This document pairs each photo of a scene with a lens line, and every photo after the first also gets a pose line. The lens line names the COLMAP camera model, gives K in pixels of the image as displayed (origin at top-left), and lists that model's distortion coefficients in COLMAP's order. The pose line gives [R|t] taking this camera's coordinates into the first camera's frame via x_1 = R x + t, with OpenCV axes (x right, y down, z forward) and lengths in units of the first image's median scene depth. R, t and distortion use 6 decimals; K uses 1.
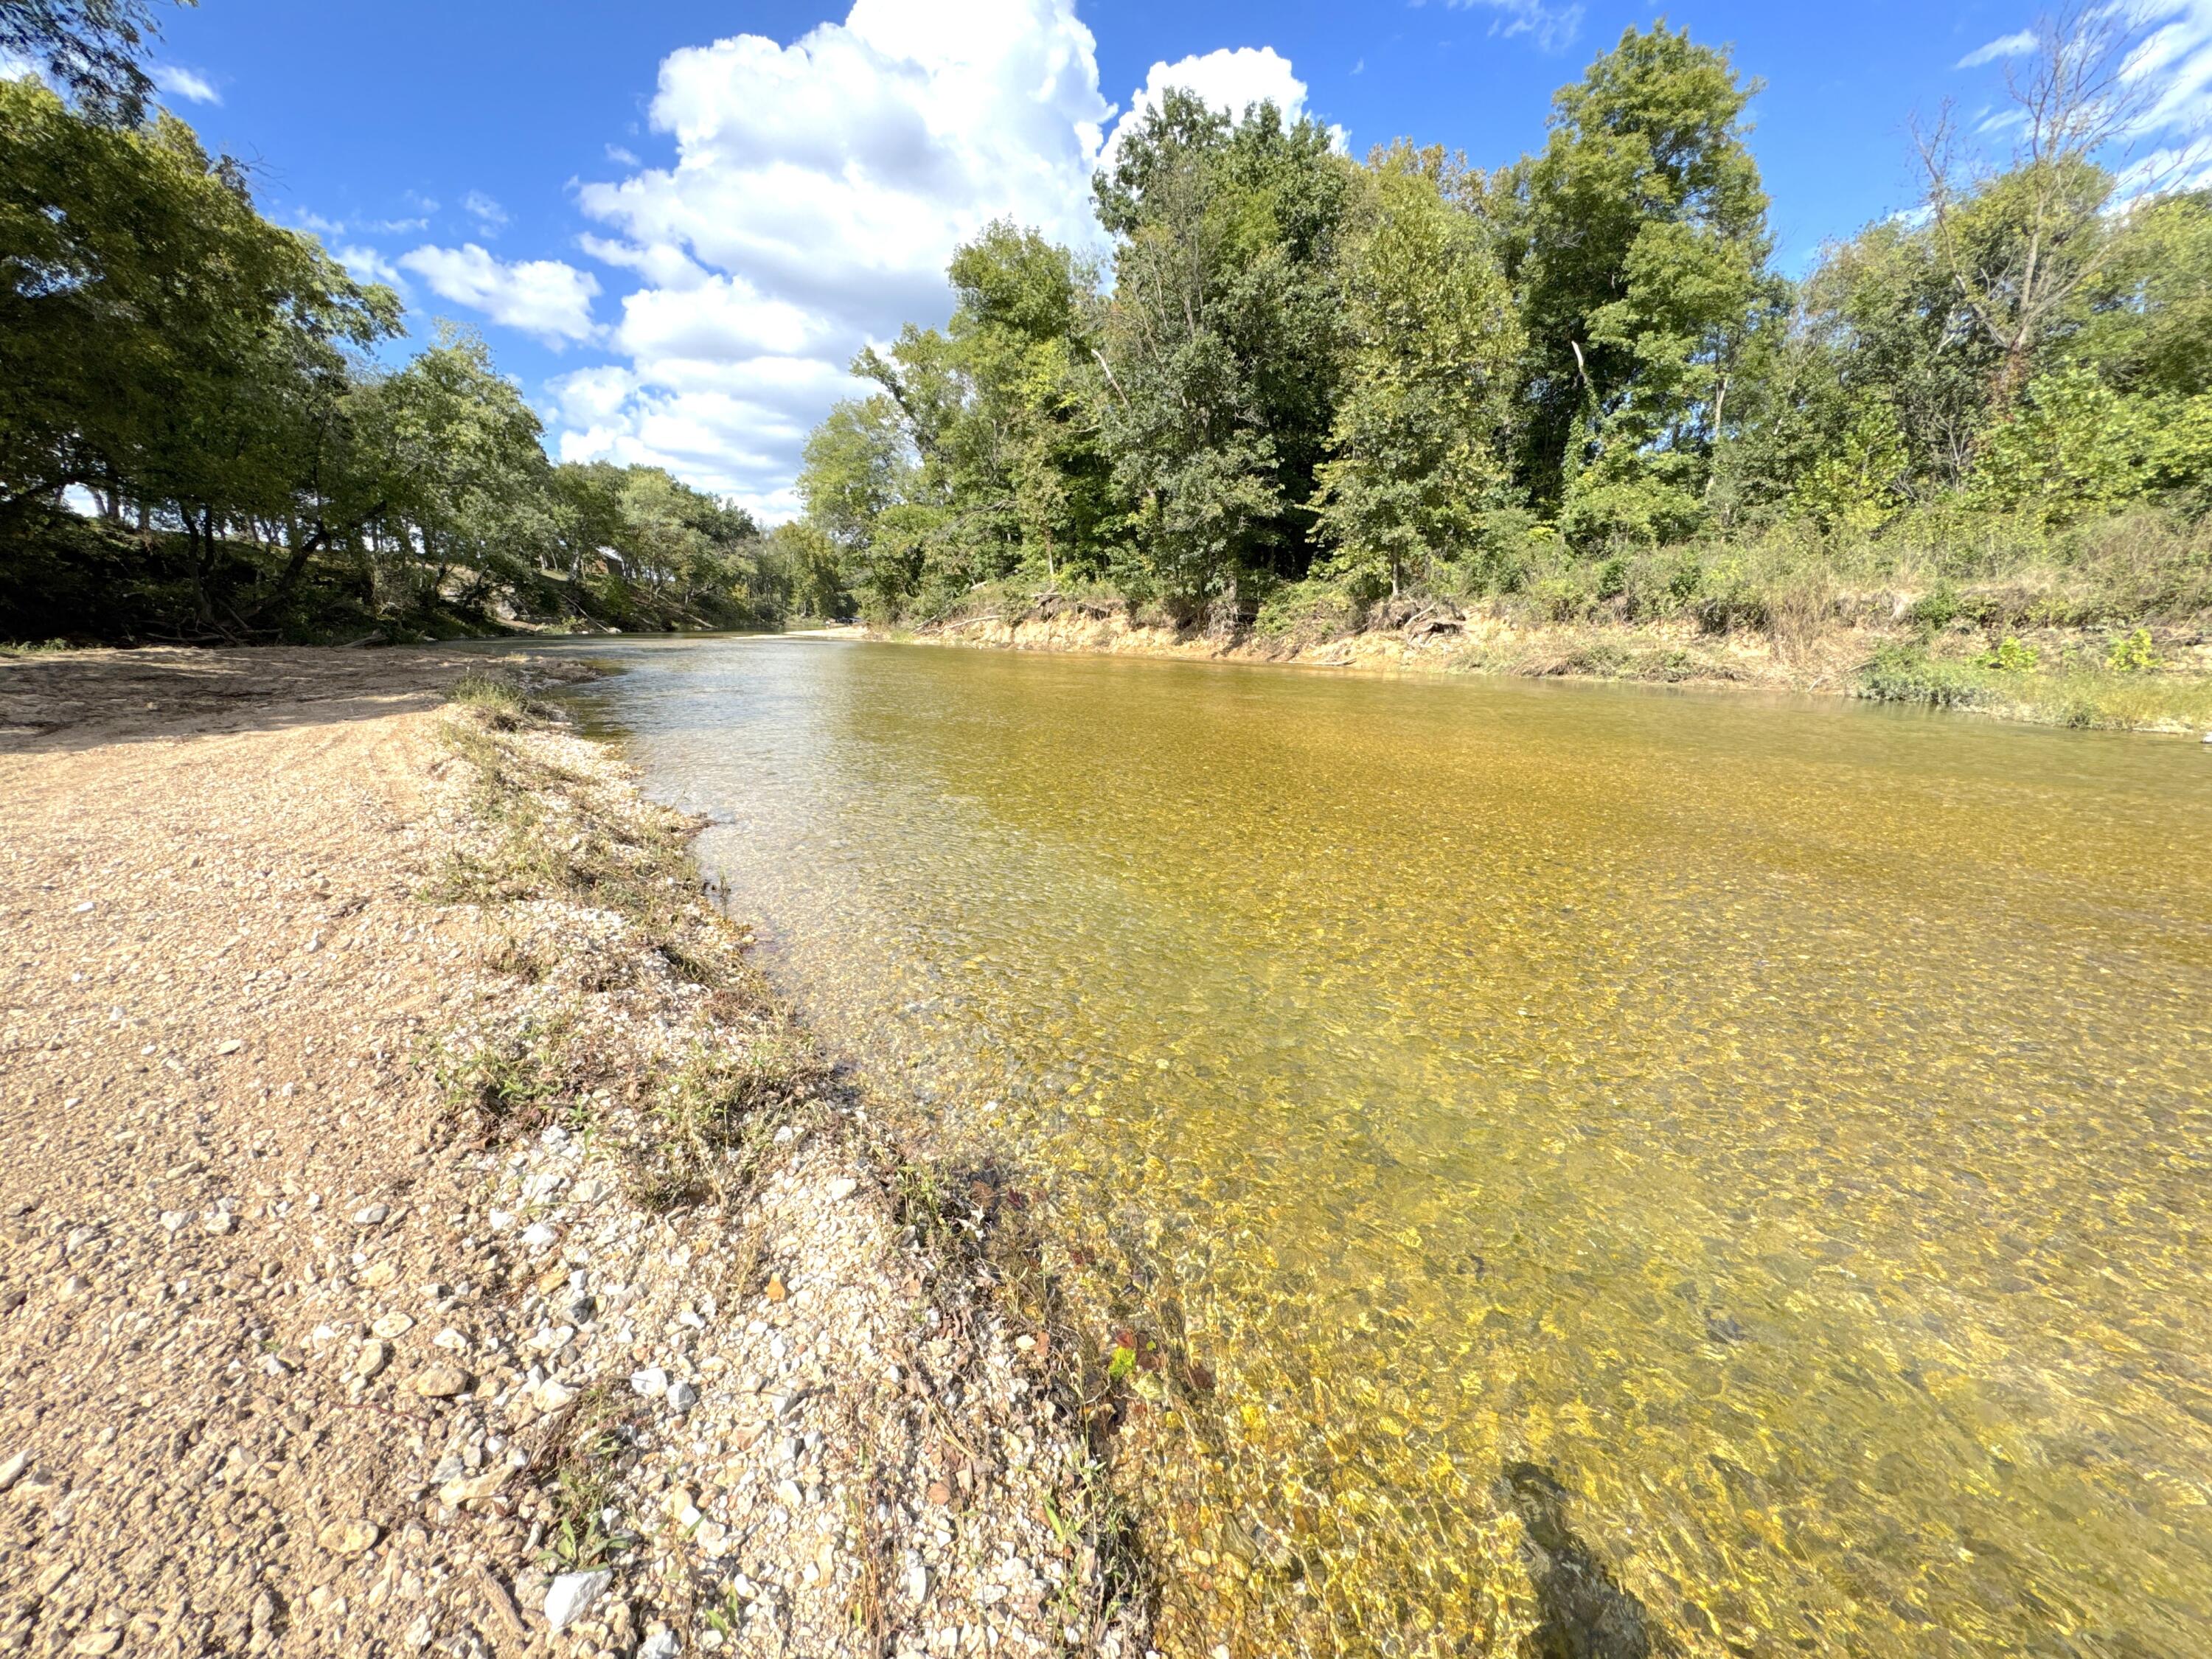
lens RADIAL K [[887.5, 0, 1108.5], [0, 887.5, 831.7], [0, 0, 1]] dist [-0.003081, -0.000065]
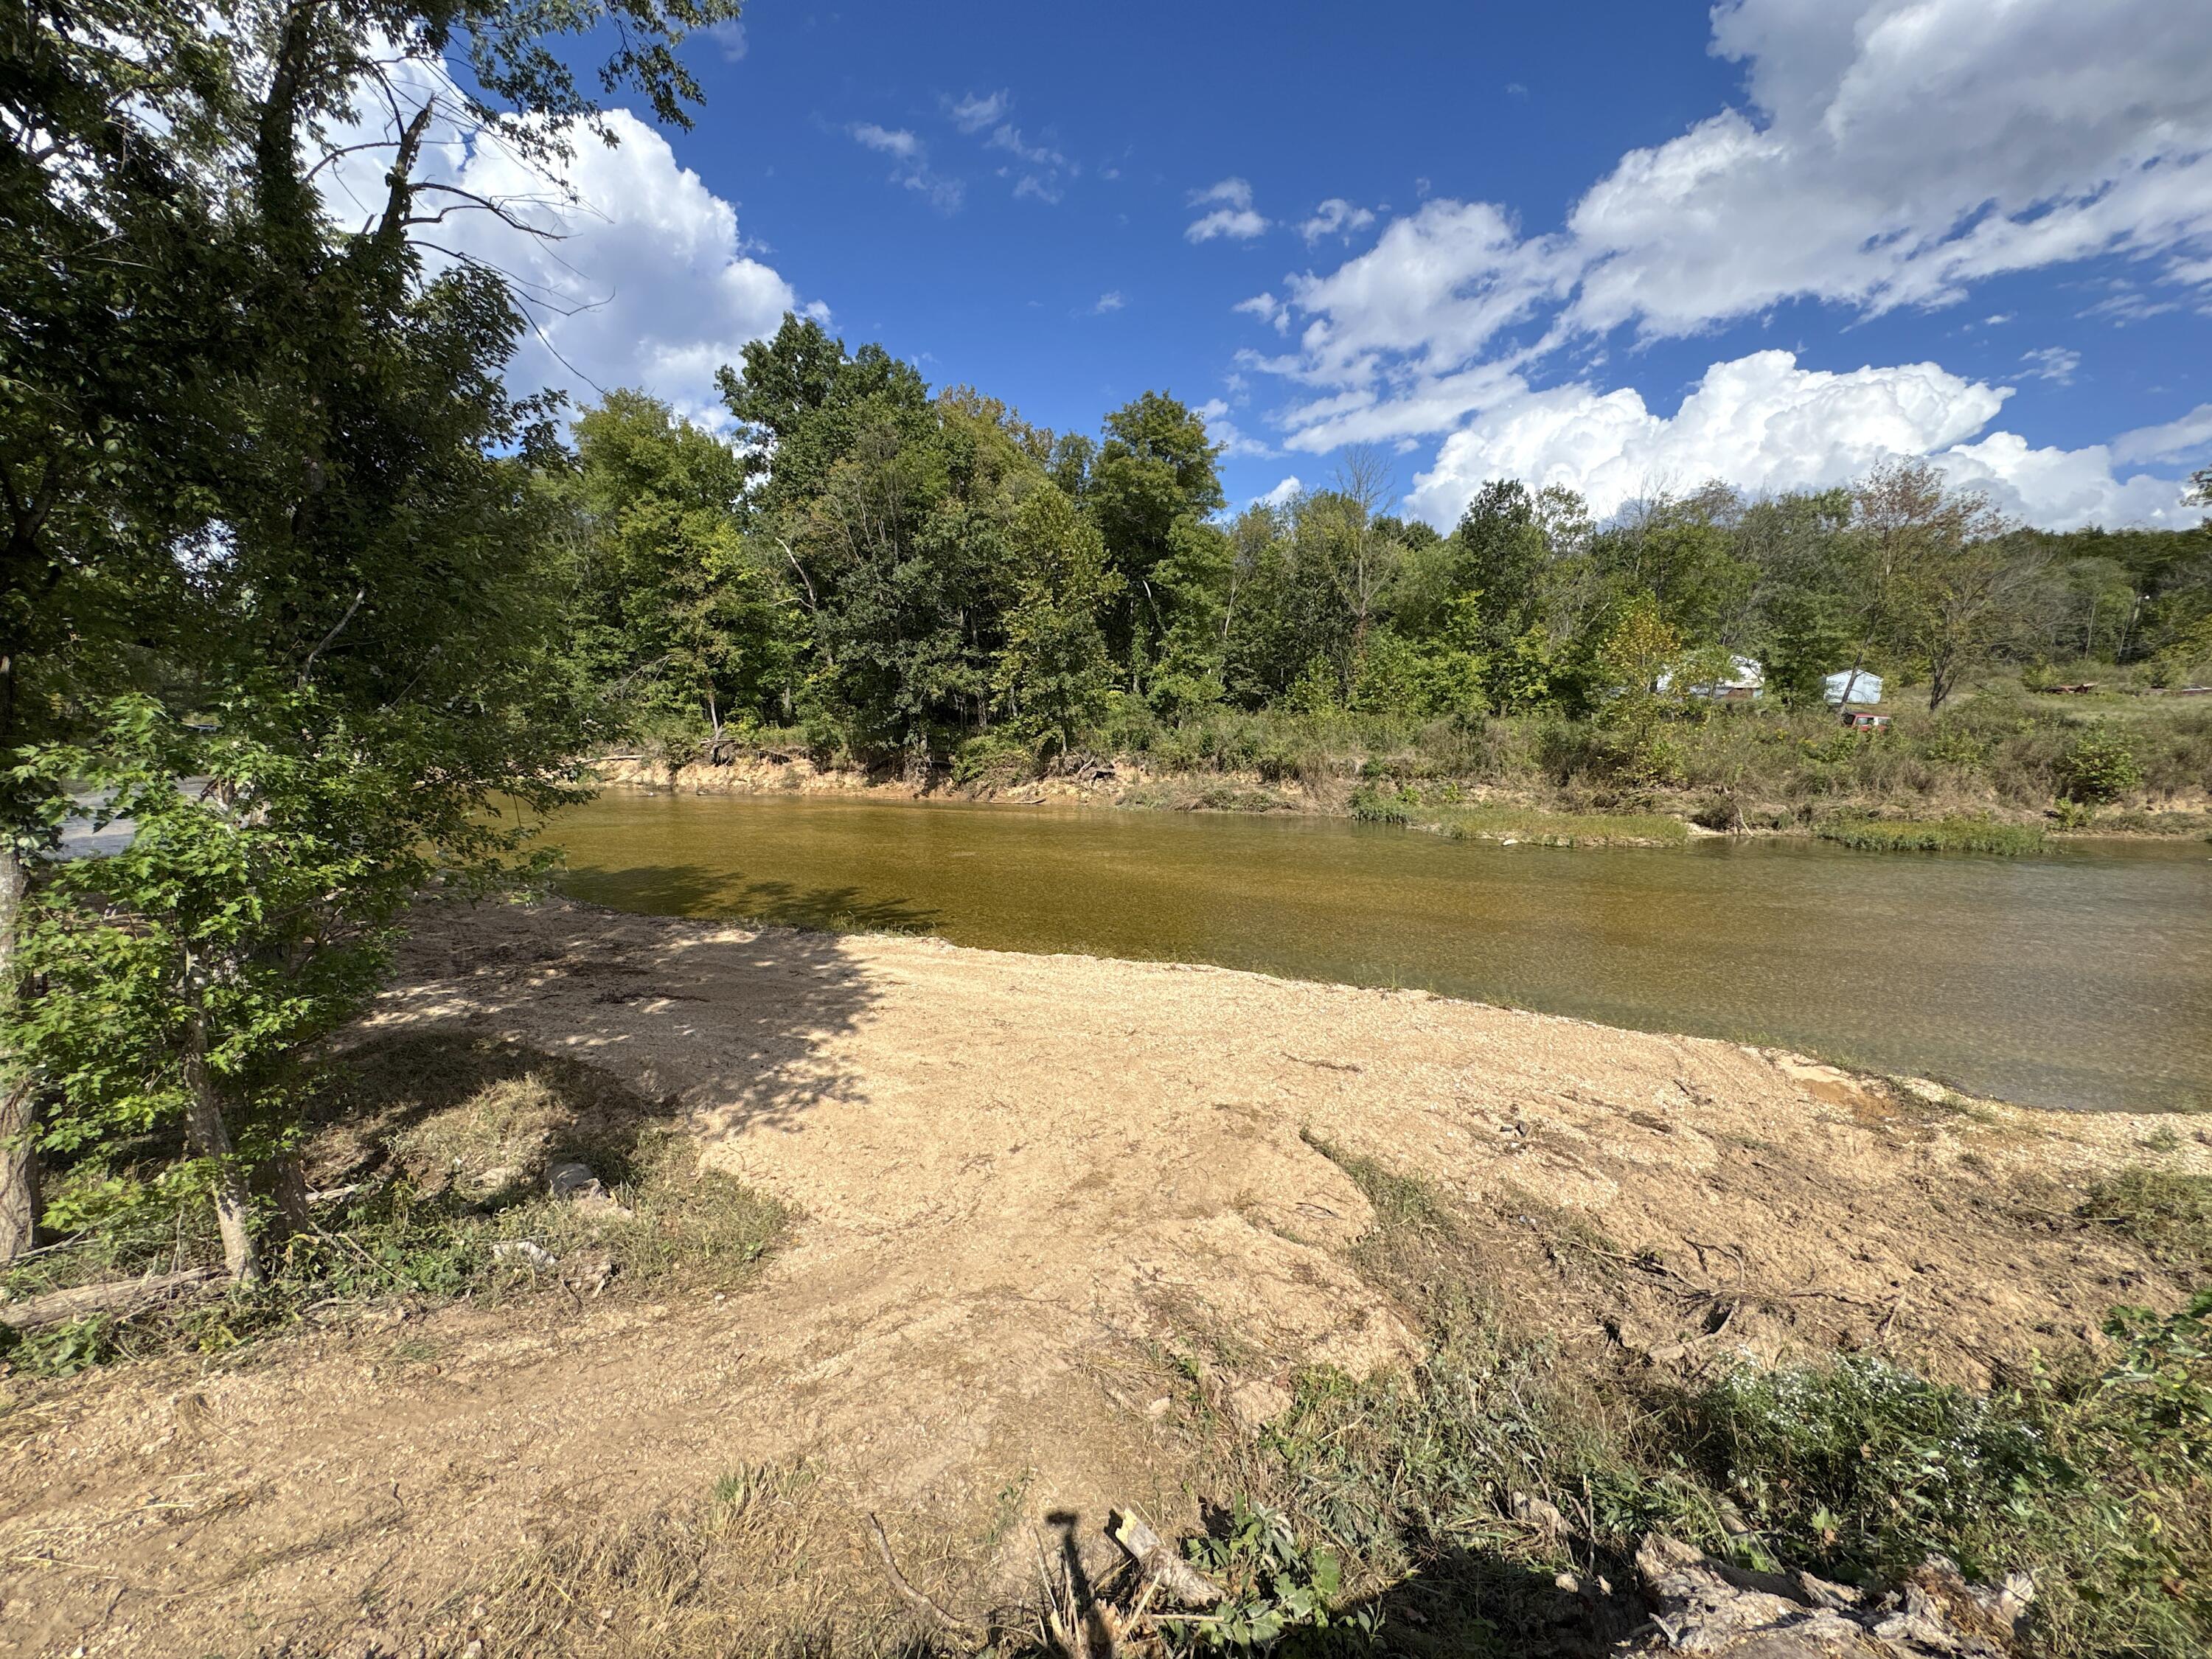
lens RADIAL K [[887.5, 0, 1108.0], [0, 887.5, 826.7], [0, 0, 1]] dist [-0.003081, -0.000065]
pose [[0.832334, -0.078874, 0.548634, -0.387020], [0.132610, 0.989414, -0.058941, -0.059213], [-0.538177, 0.121813, 0.833982, -0.175360]]
